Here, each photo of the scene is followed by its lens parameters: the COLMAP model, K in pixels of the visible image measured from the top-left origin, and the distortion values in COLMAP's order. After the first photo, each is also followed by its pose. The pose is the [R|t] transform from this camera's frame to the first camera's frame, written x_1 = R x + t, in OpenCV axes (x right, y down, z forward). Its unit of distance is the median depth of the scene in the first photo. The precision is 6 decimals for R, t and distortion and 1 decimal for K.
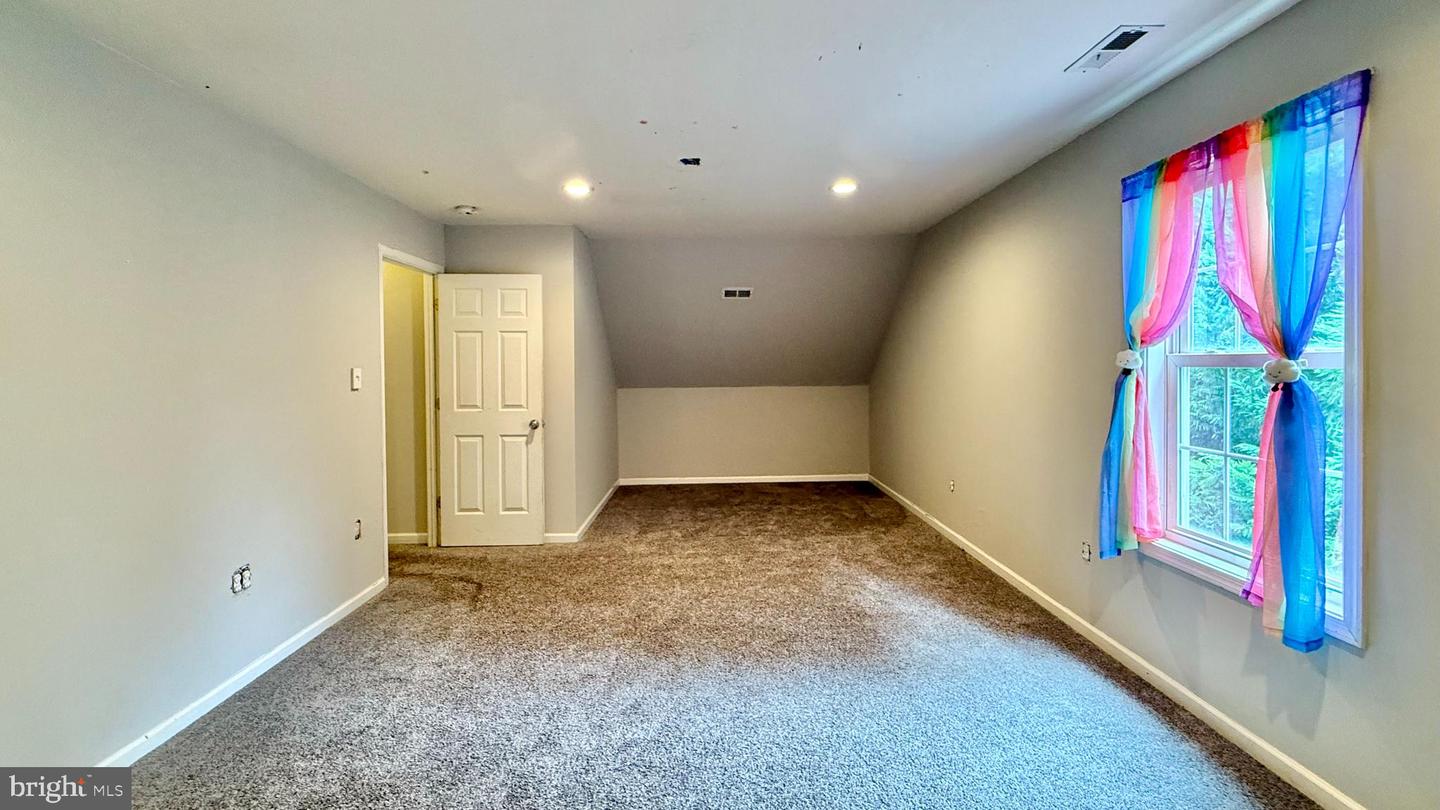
lens RADIAL K [[595.1, 0, 719.7], [0, 595.1, 368.1], [0, 0, 1]] dist [0.000075, 0.000126]
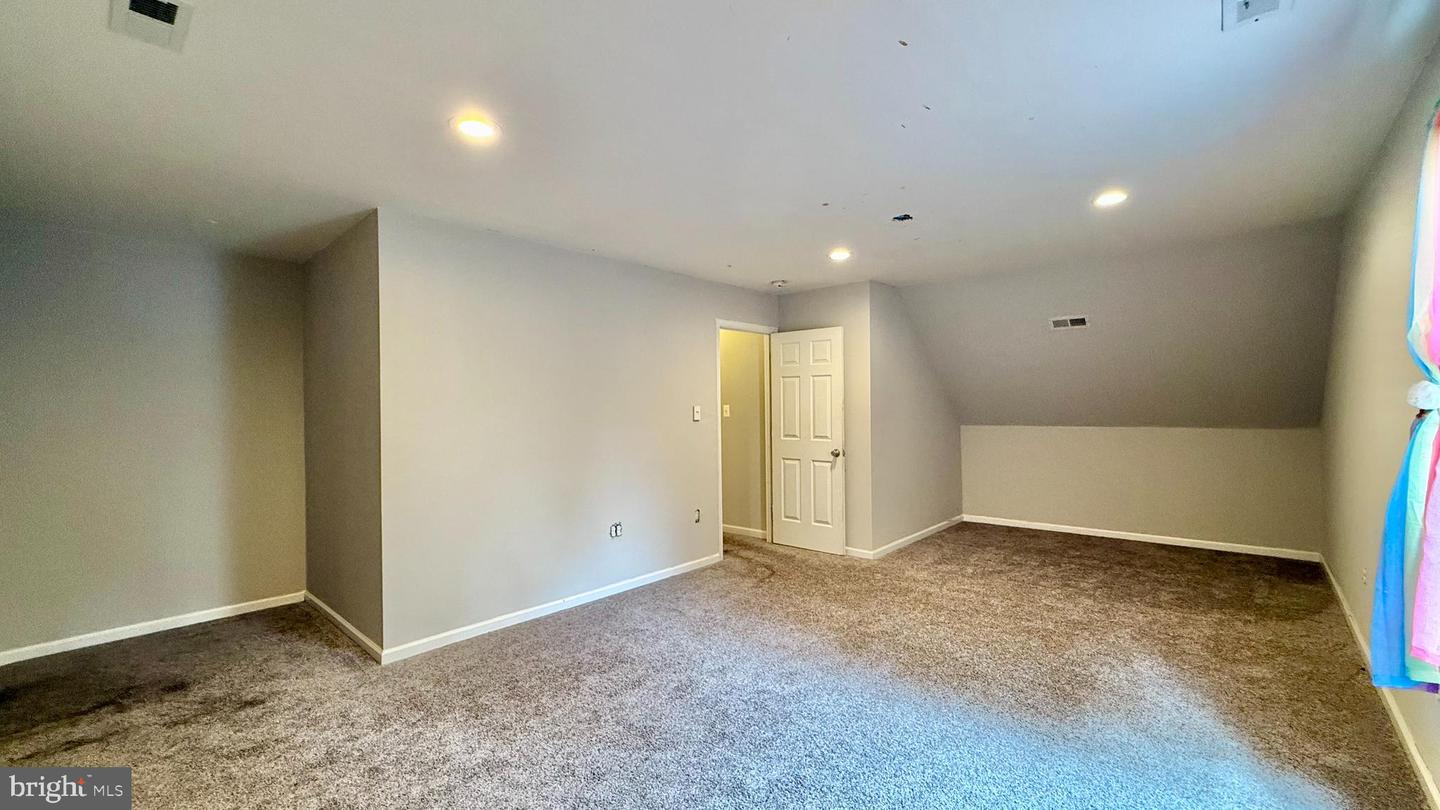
lens RADIAL K [[581.4, 0, 718.6], [0, 581.4, 398.7], [0, 0, 1]] dist [-0.001014, -0.000013]
pose [[0.726916, -0.007714, -0.686683, 0.356911], [0.001989, 0.999956, -0.009127, -0.004229], [0.686723, 0.005268, 0.726900, -0.007633]]
